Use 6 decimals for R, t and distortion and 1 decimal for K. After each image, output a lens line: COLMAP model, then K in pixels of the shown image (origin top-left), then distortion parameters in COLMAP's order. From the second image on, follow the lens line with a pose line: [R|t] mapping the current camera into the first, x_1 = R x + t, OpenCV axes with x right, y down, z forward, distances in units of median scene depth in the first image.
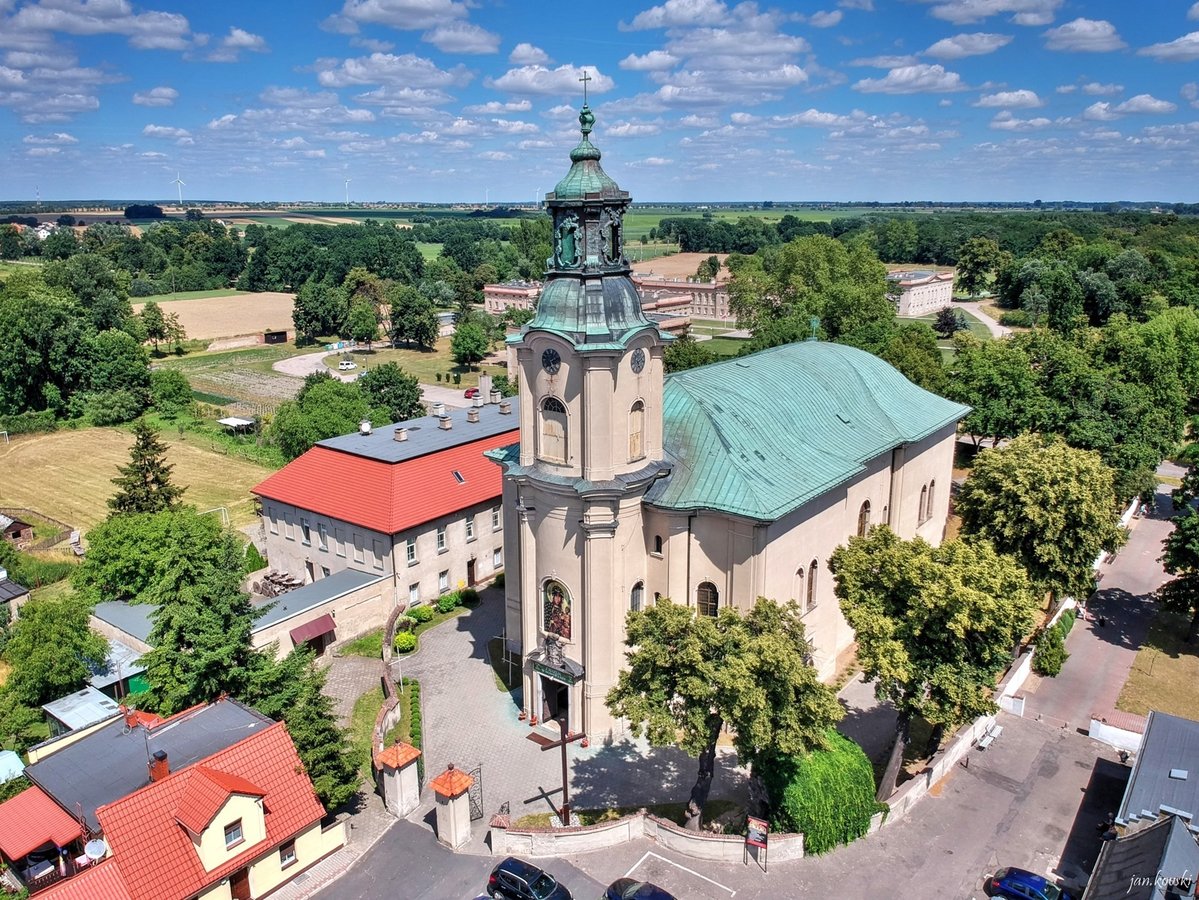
lens RADIAL K [[937.0, 0, 599.5], [0, 937.0, 450.0], [0, 0, 1]] dist [0.006615, -0.001251]
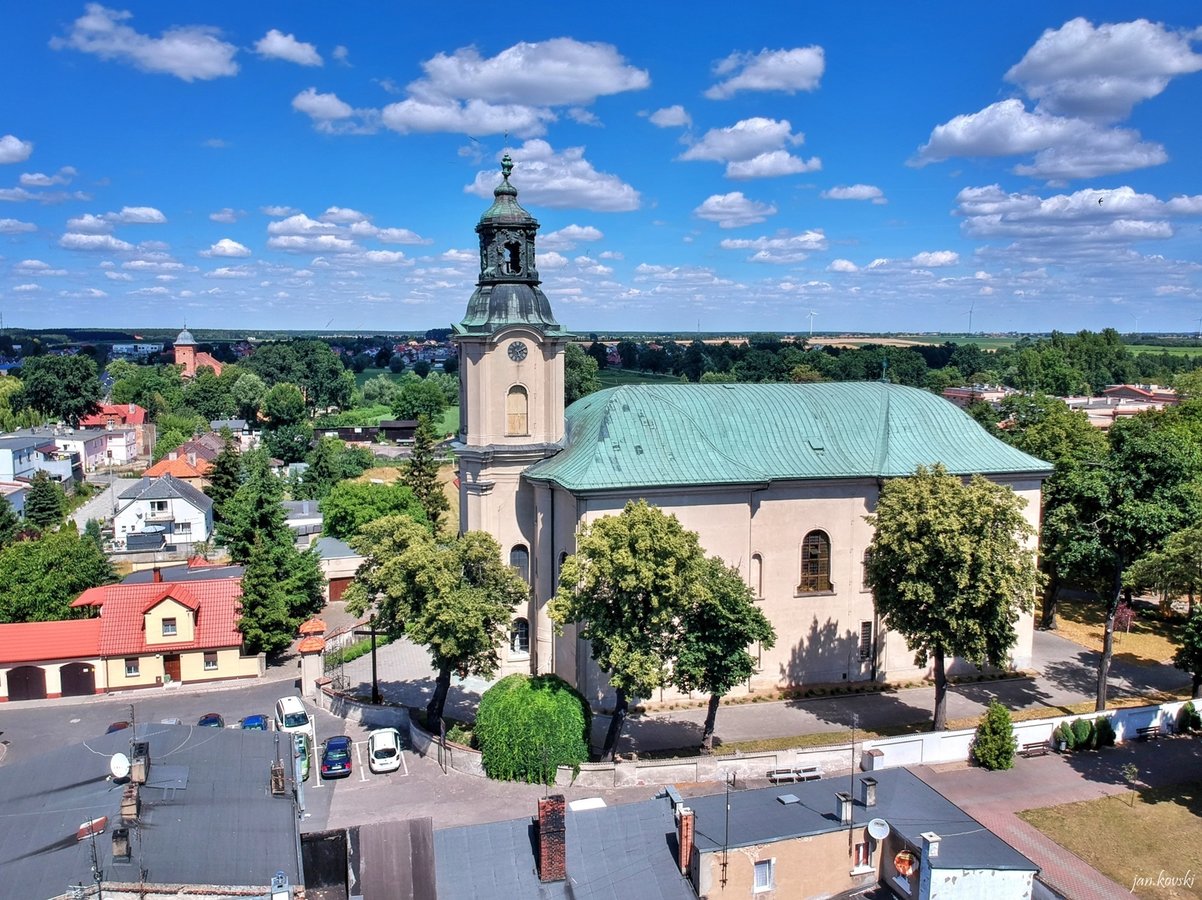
lens RADIAL K [[939.3, 0, 601.0], [0, 939.3, 450.0], [0, 0, 1]] dist [0.006615, -0.001251]
pose [[0.808298, 0.081696, -0.583078, 0.871333], [-0.164175, 0.982321, -0.089956, 0.125594], [0.565420, 0.168438, 0.807421, 0.097296]]
